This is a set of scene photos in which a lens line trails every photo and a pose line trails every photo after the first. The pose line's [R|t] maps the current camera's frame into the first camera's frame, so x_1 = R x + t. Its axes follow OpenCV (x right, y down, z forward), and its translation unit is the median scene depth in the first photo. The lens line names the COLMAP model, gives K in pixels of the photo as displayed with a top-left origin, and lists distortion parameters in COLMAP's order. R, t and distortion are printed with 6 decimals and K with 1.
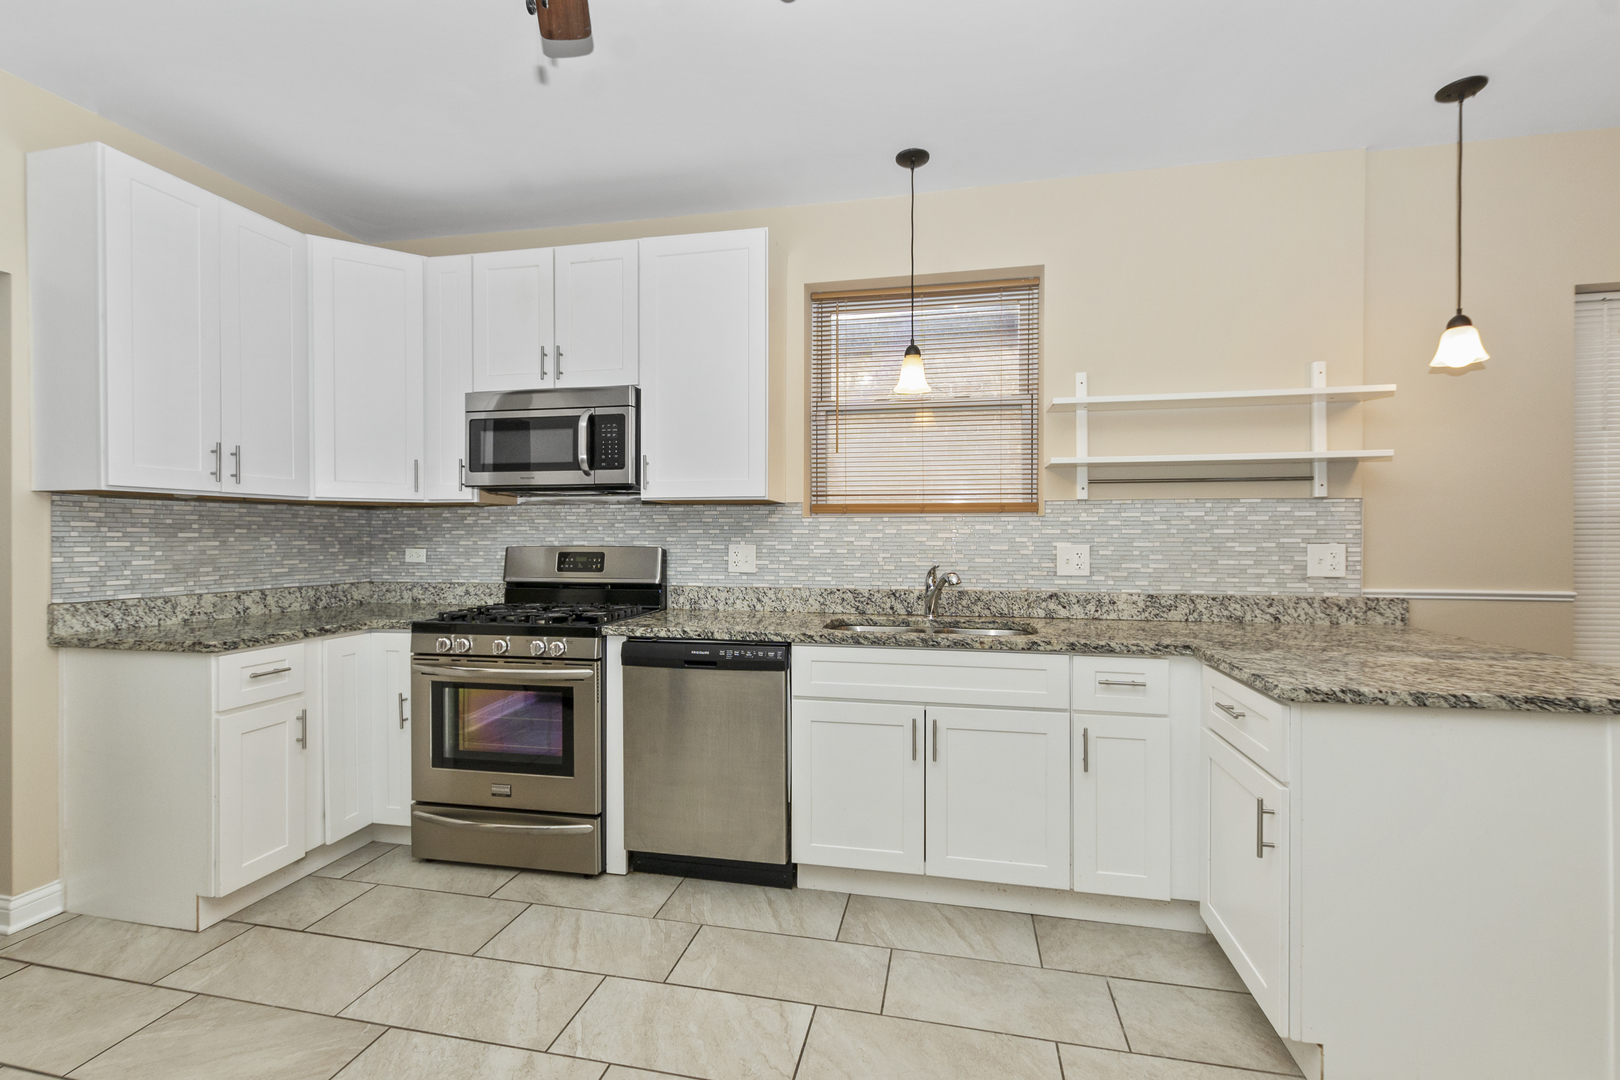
lens RADIAL K [[706.8, 0, 807.2], [0, 706.8, 537.3], [0, 0, 1]] dist [0.009669, -0.002118]
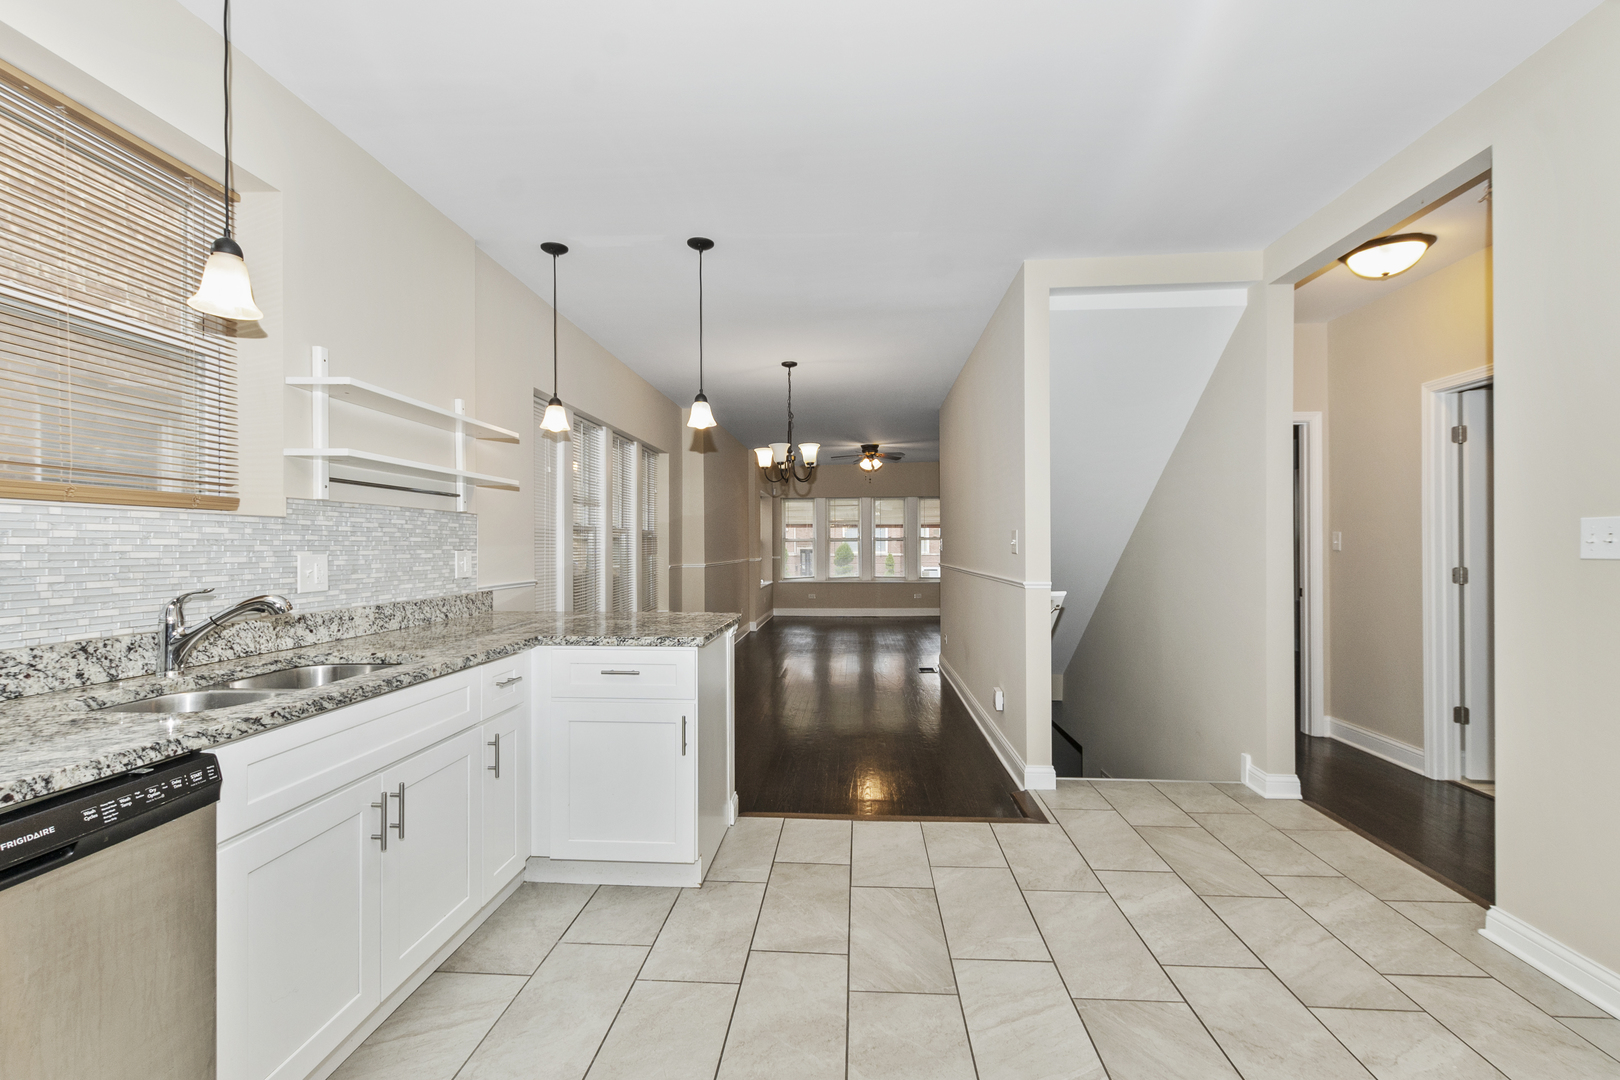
lens RADIAL K [[706.8, 0, 812.0], [0, 706.8, 546.1], [0, 0, 1]] dist [0.009669, -0.002118]
pose [[-0.140287, 0.000278, 0.990111, -0.539053], [0.005178, 0.999986, 0.000453, 0.004270], [-0.990097, 0.005190, -0.140287, 0.566138]]
